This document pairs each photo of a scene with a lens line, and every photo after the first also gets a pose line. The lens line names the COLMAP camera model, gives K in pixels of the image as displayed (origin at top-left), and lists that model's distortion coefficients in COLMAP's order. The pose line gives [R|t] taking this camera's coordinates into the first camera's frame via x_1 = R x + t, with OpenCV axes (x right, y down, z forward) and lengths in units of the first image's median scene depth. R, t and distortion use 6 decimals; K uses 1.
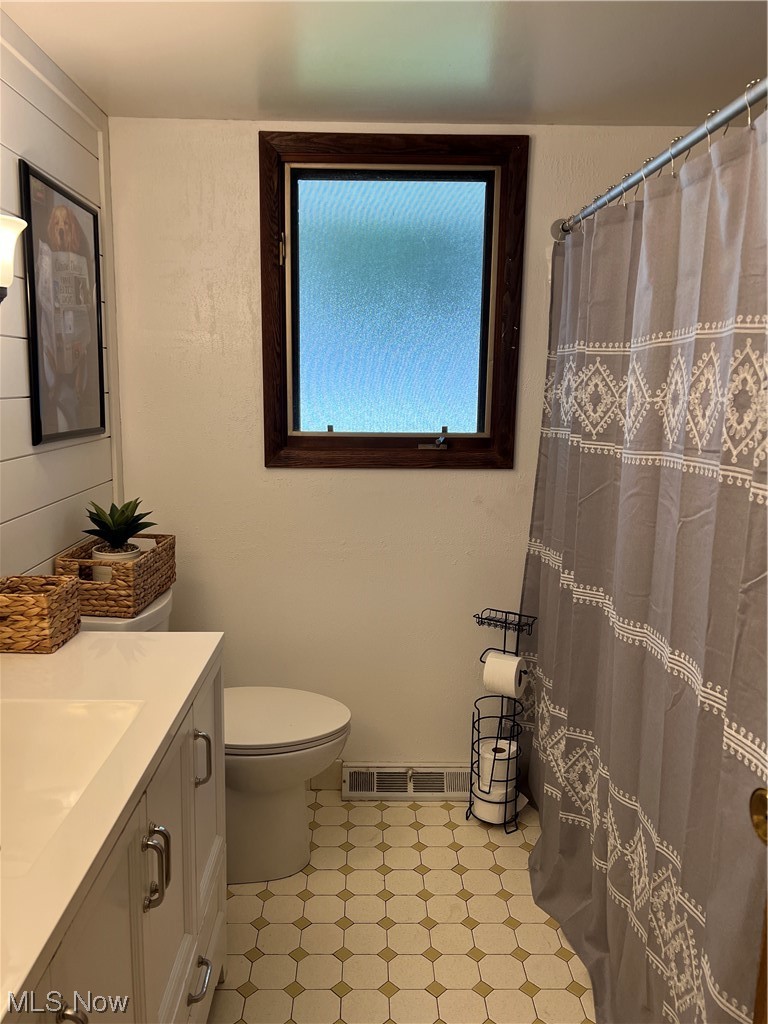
lens RADIAL K [[764.3, 0, 384.0], [0, 764.3, 512.0], [0, 0, 1]] dist [0.053253, -0.056589]
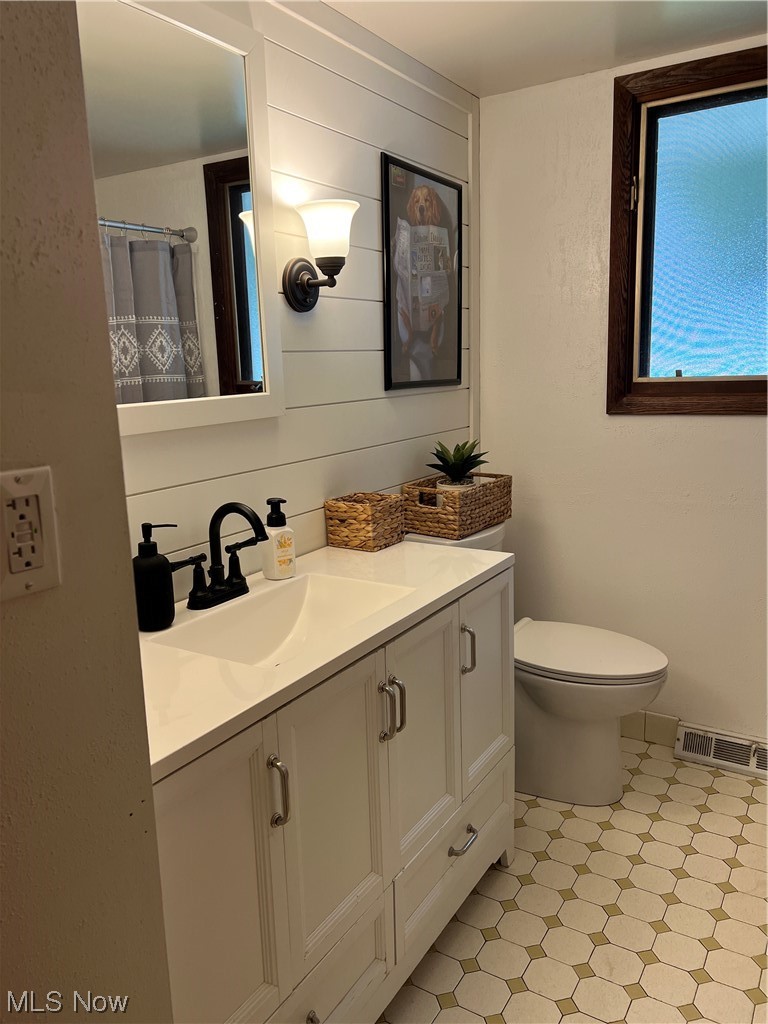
lens RADIAL K [[764.3, 0, 384.0], [0, 764.3, 512.0], [0, 0, 1]] dist [0.053253, -0.056589]
pose [[0.840905, 0.062091, -0.537609, 0.174679], [-0.045323, 0.997987, 0.044371, 0.044777], [0.539282, -0.012945, 0.842026, -0.023507]]
